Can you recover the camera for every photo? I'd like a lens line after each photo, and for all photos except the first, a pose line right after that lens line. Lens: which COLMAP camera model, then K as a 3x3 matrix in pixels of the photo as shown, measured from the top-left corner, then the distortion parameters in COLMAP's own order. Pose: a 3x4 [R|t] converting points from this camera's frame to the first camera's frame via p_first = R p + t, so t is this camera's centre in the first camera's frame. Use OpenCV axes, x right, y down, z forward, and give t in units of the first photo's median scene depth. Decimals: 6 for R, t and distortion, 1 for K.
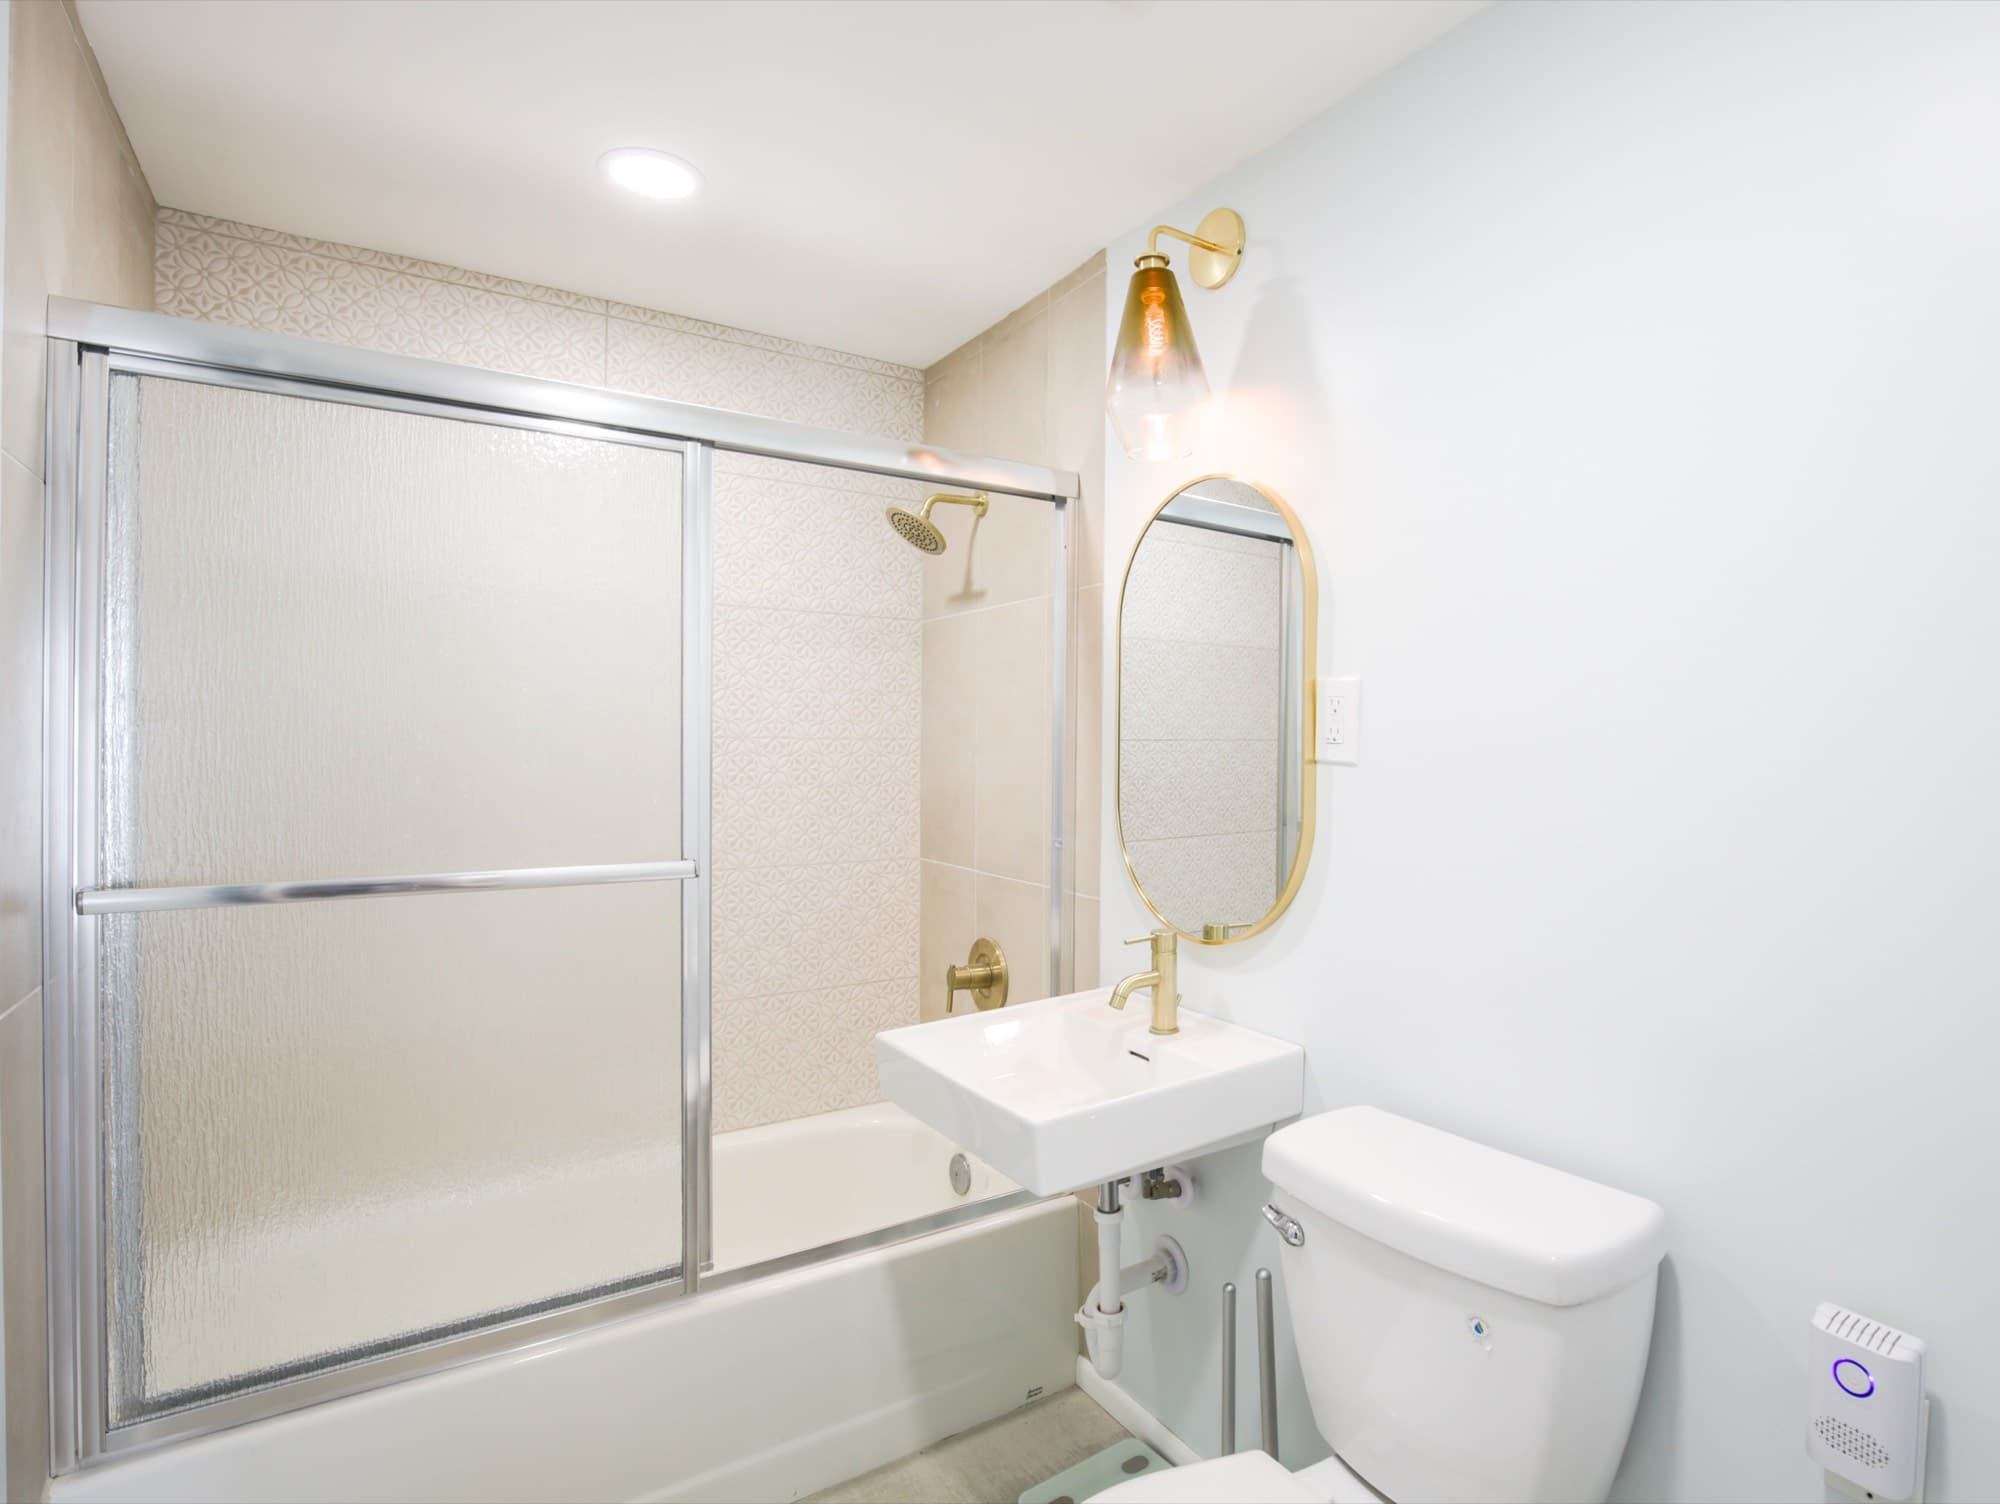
lens RADIAL K [[934.1, 0, 1000.0], [0, 934.1, 752.0], [0, 0, 1]] dist [-0.001679, 0.000945]
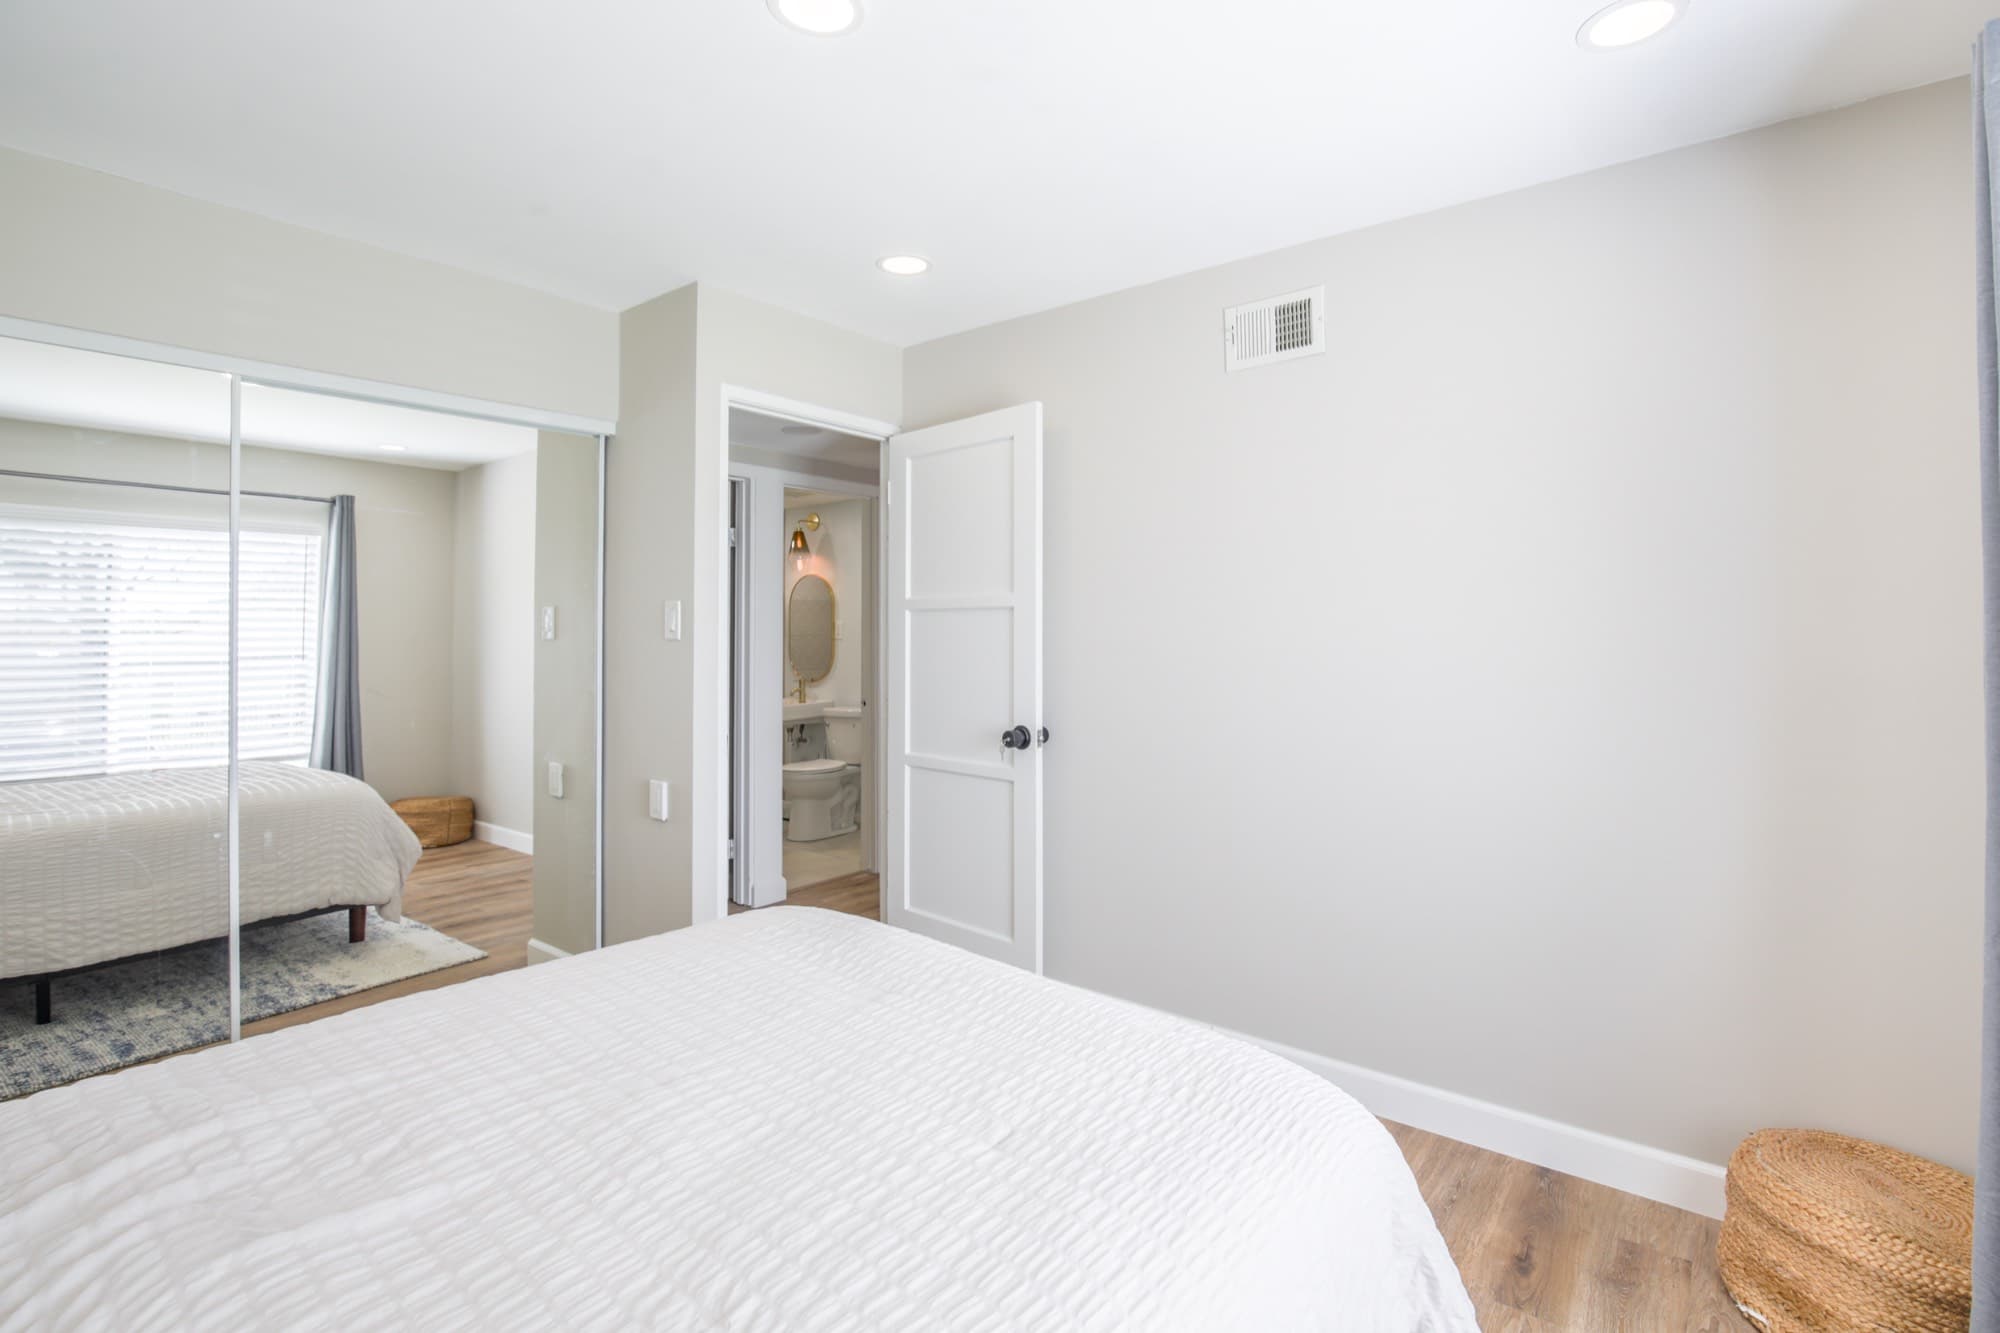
lens RADIAL K [[917.8, 0, 989.1], [0, 917.8, 658.8], [0, 0, 1]] dist [-0.036629, 0.006140]
pose [[0.924441, -0.010141, 0.381191, -0.646268], [0.003505, 0.999830, 0.018098, 0.023227], [-0.381309, -0.015395, 0.924319, -3.282742]]
